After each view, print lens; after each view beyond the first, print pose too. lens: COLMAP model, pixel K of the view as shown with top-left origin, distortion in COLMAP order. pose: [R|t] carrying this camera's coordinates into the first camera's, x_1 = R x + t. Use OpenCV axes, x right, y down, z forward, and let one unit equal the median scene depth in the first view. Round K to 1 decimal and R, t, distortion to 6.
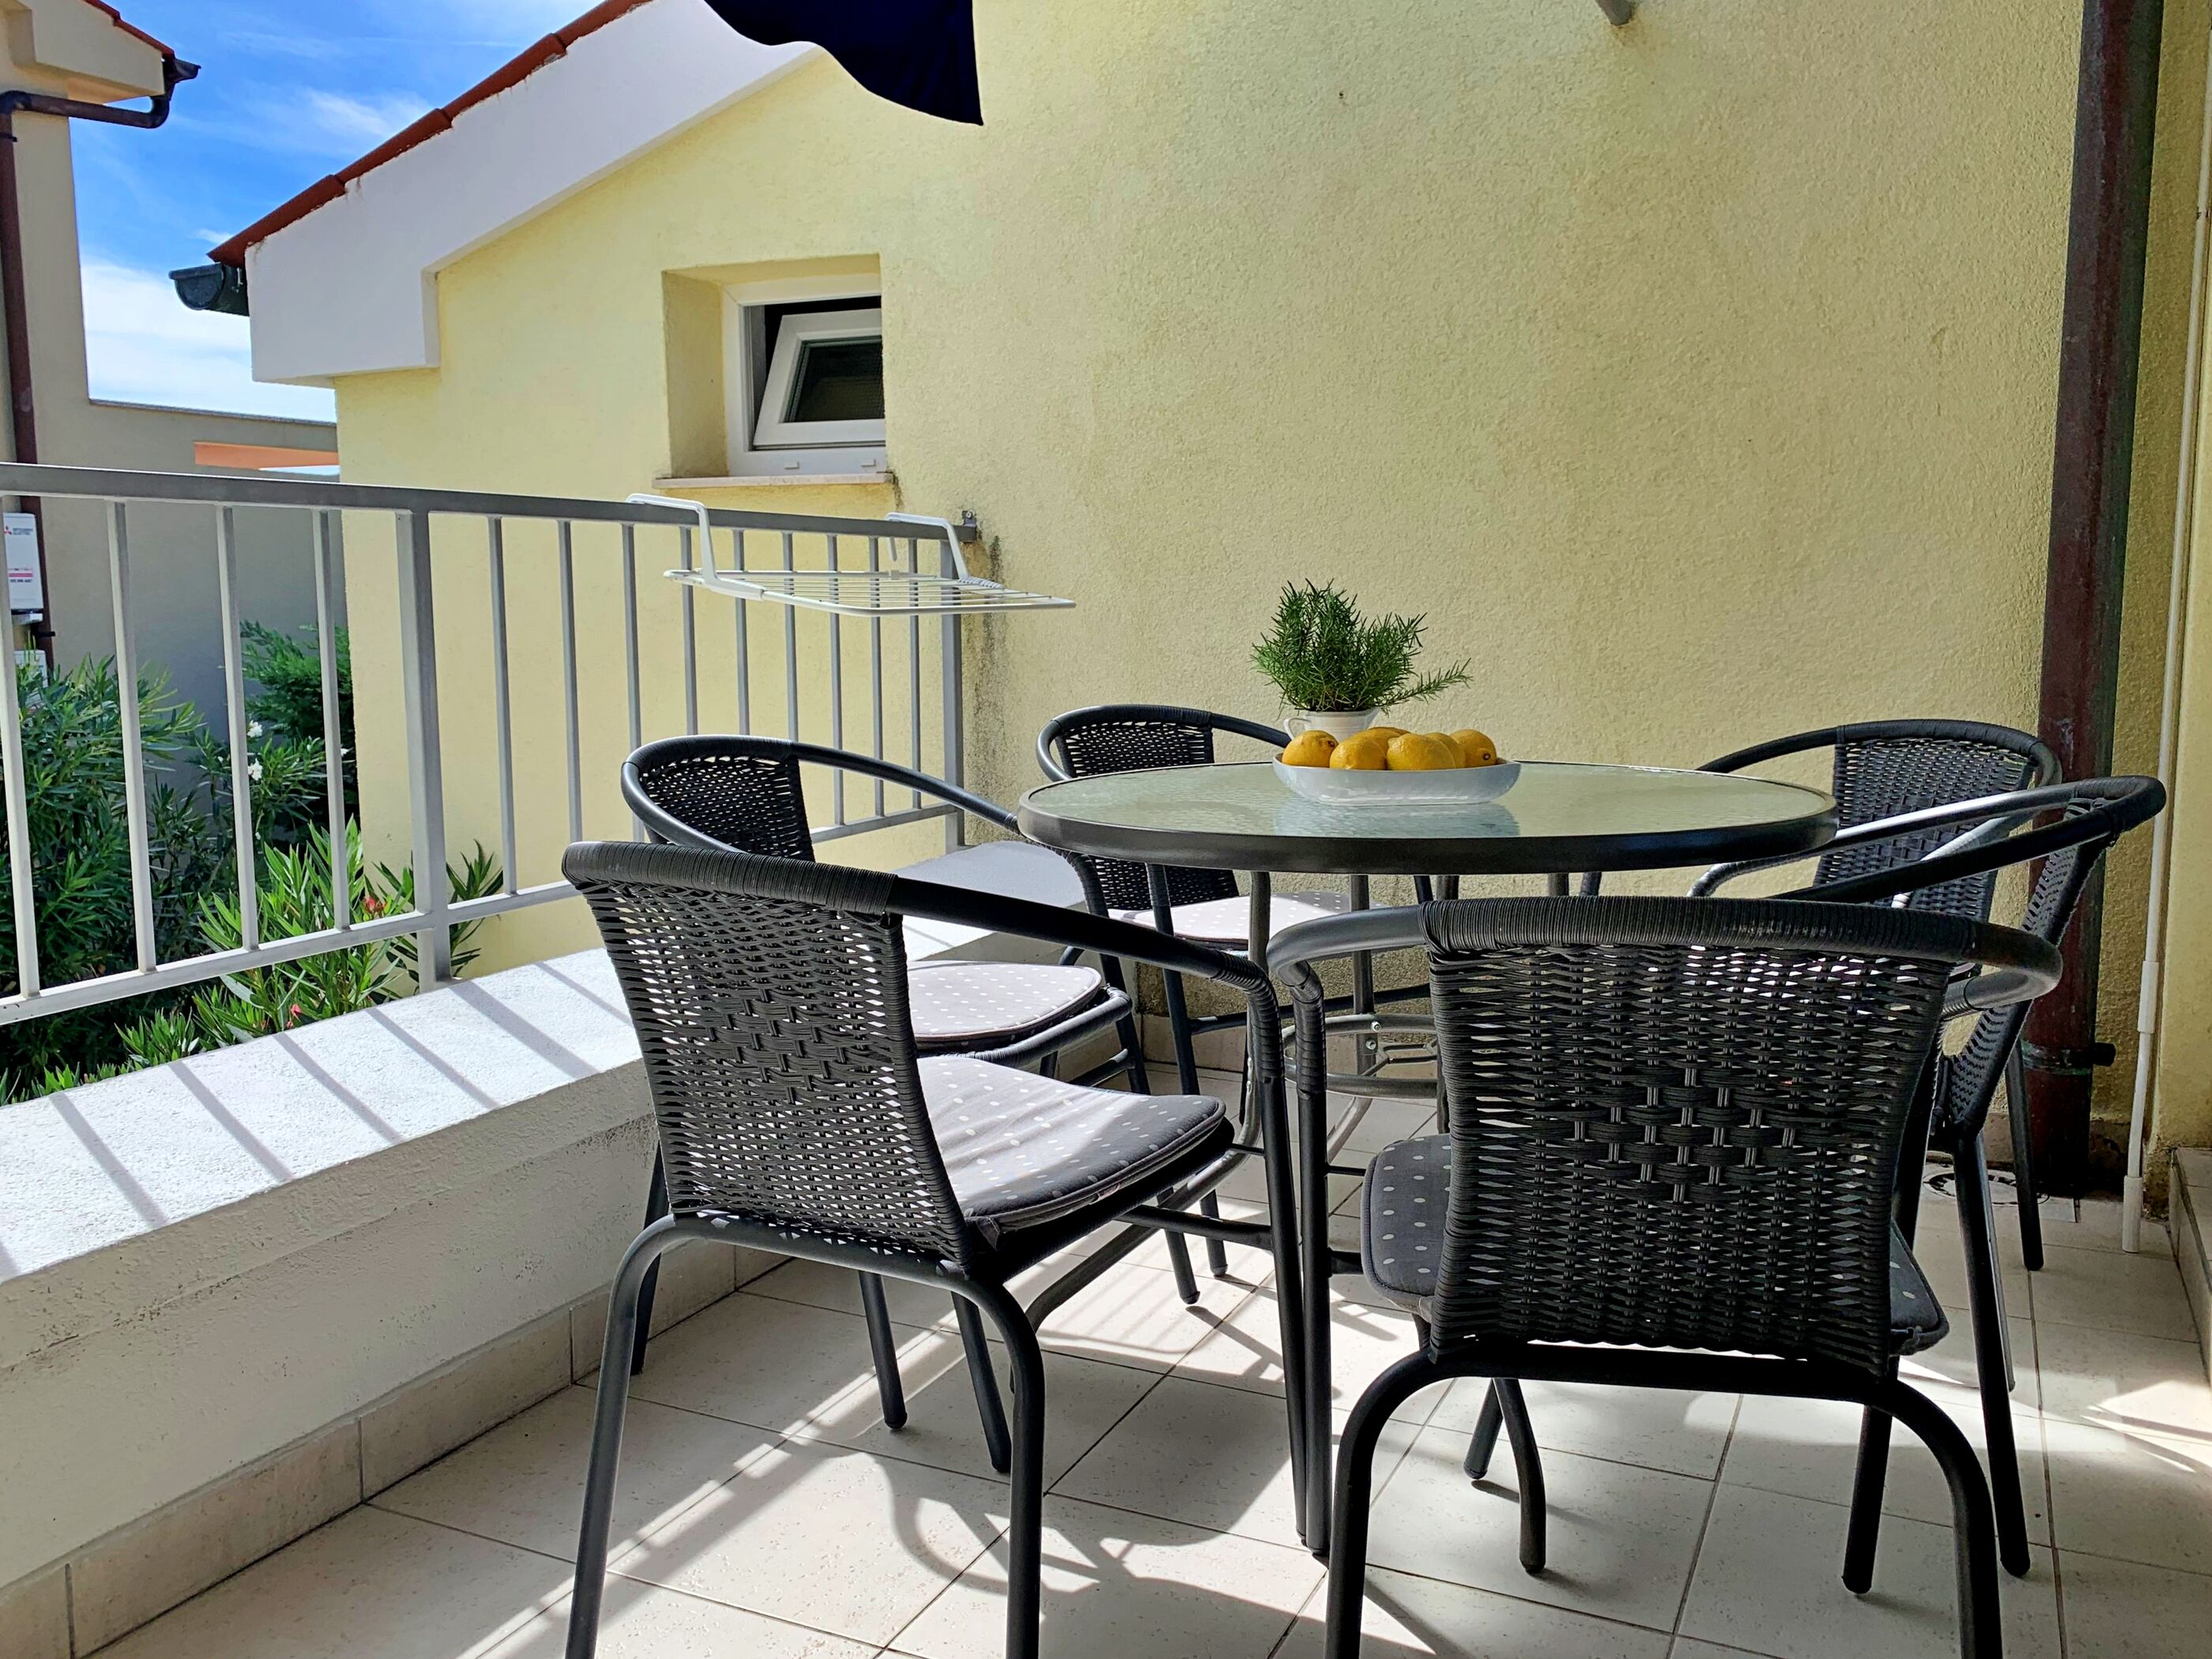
lens RADIAL K [[1705.3, 0, 1141.8], [0, 1705.3, 837.9], [0, 0, 1]] dist [0.004382, 0.007275]
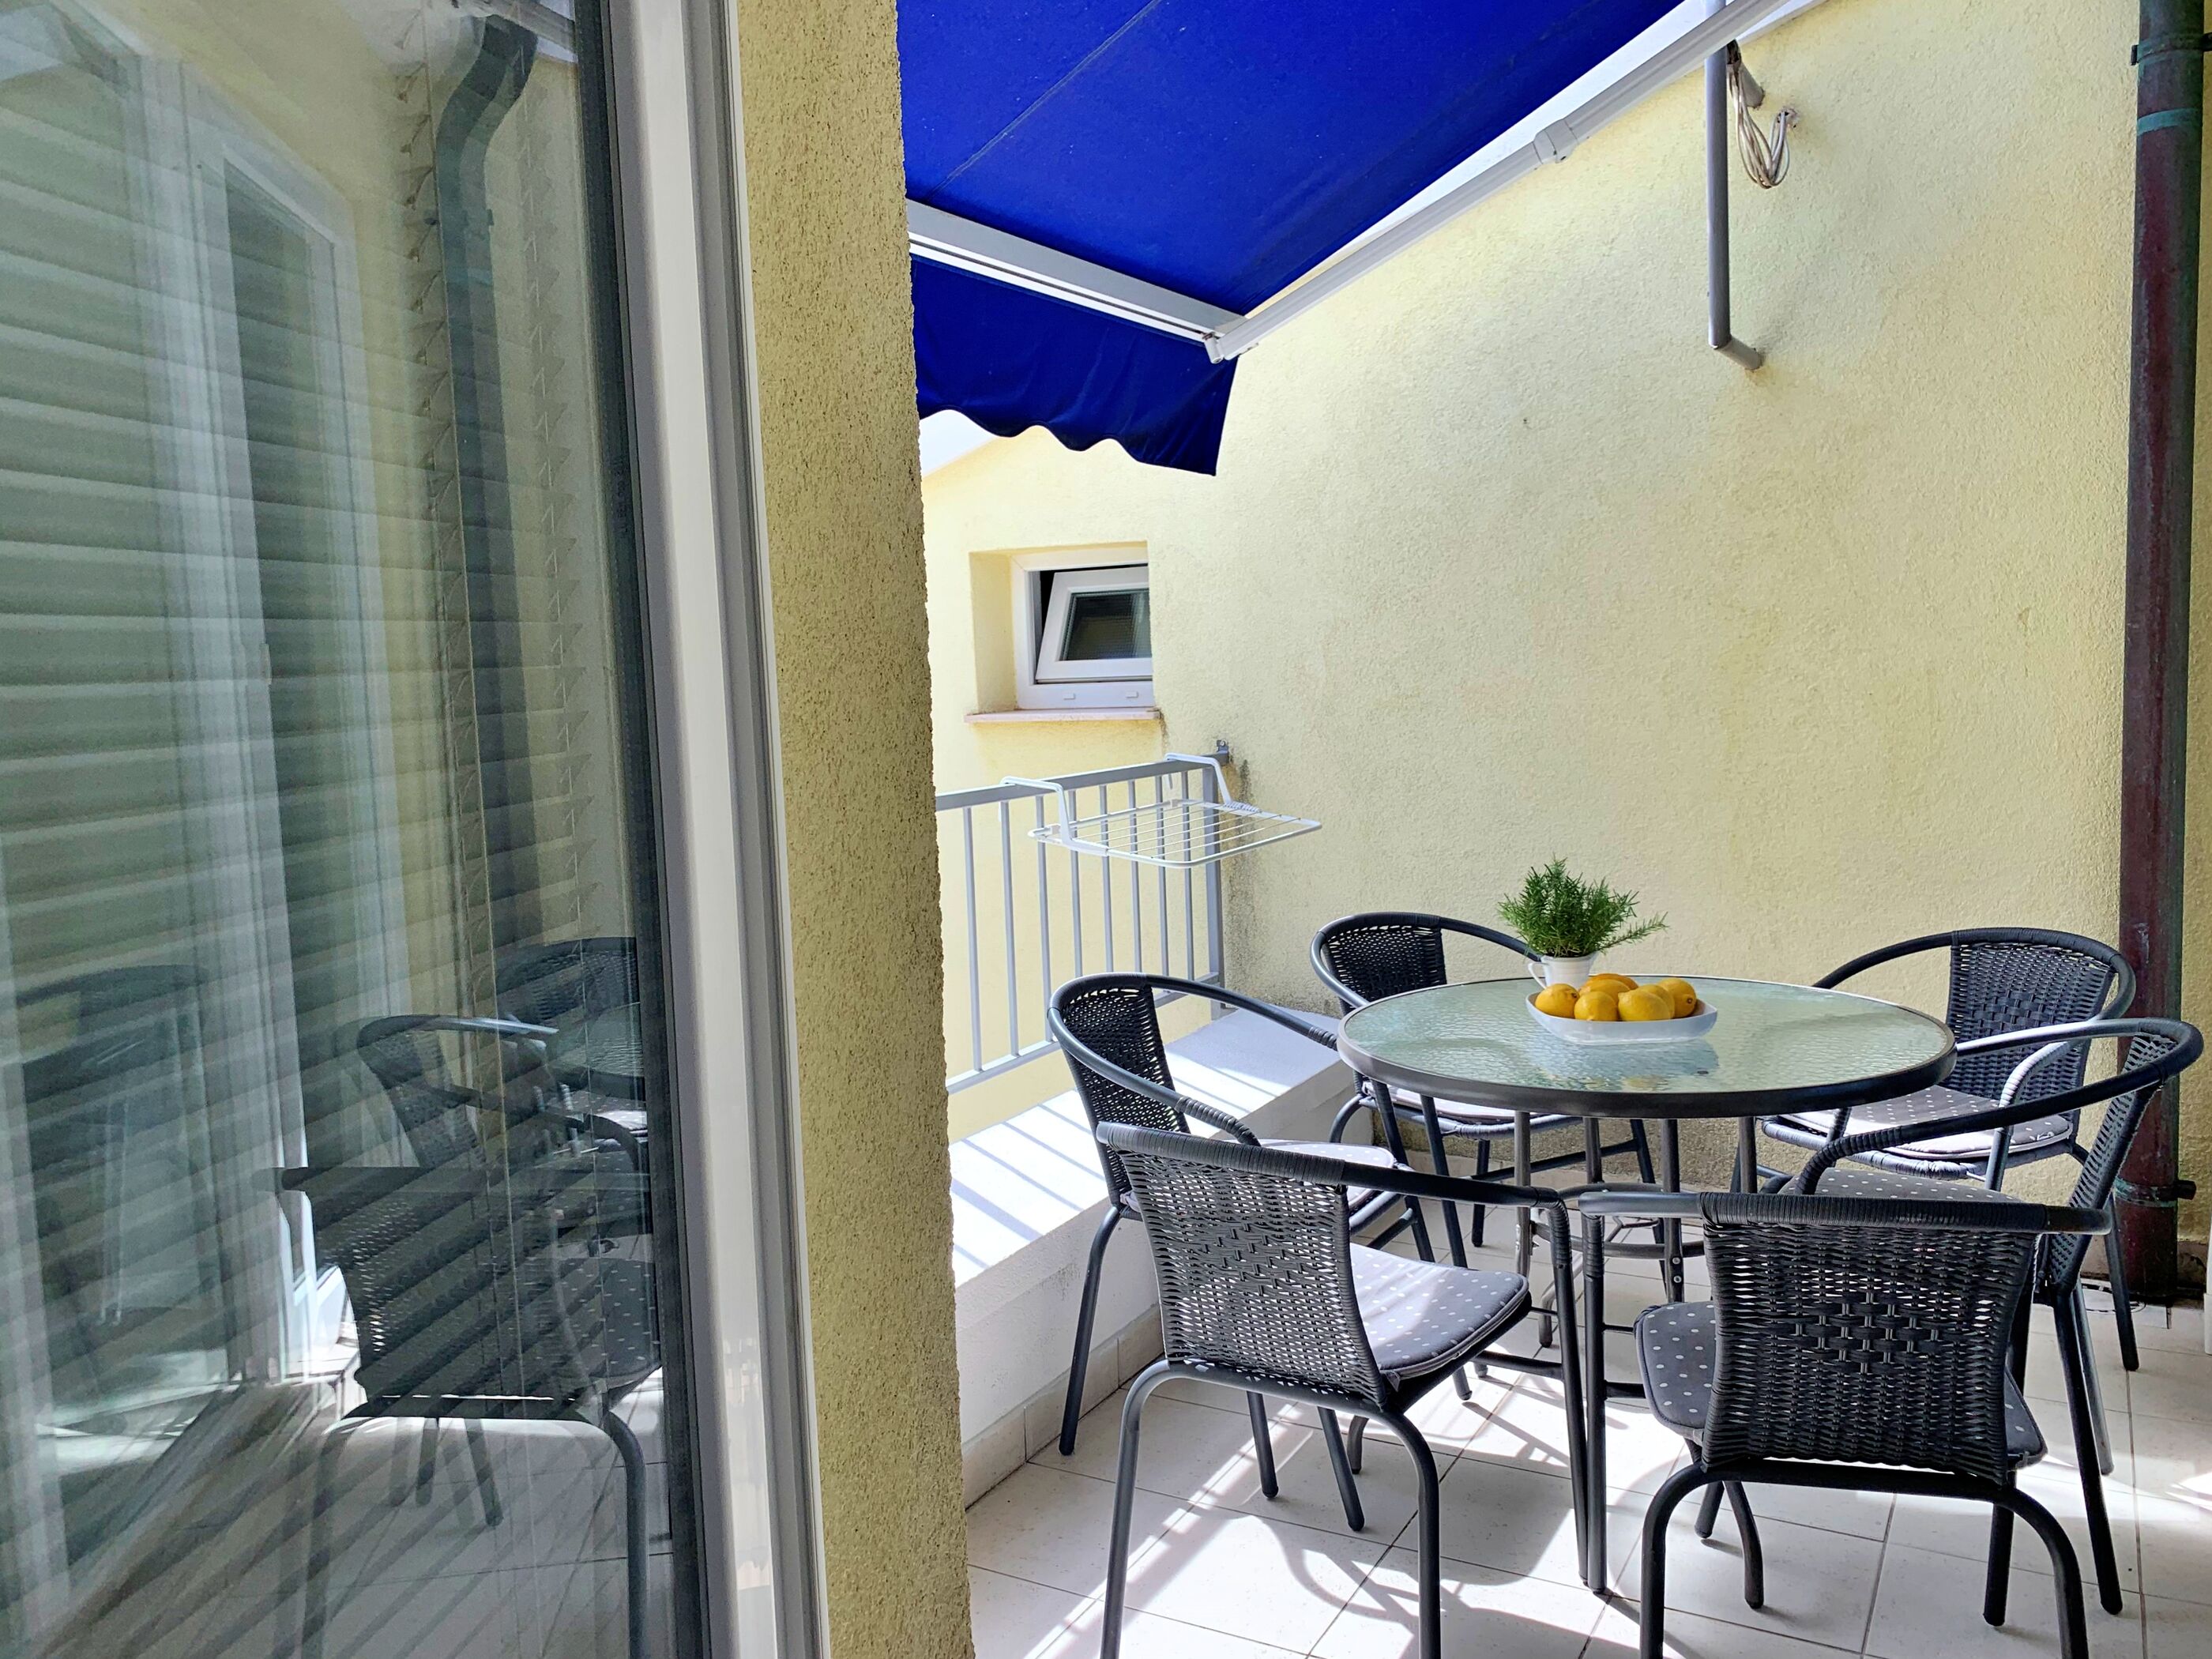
lens RADIAL K [[1676.7, 0, 1106.0], [0, 1676.7, 829.5], [0, 0, 1]] dist [-0.000471, 0.012505]
pose [[0.996429, -0.027449, -0.079843, -0.121216], [0.025508, 0.999356, -0.025238, -0.131445], [0.080484, 0.023111, 0.996488, -0.303375]]
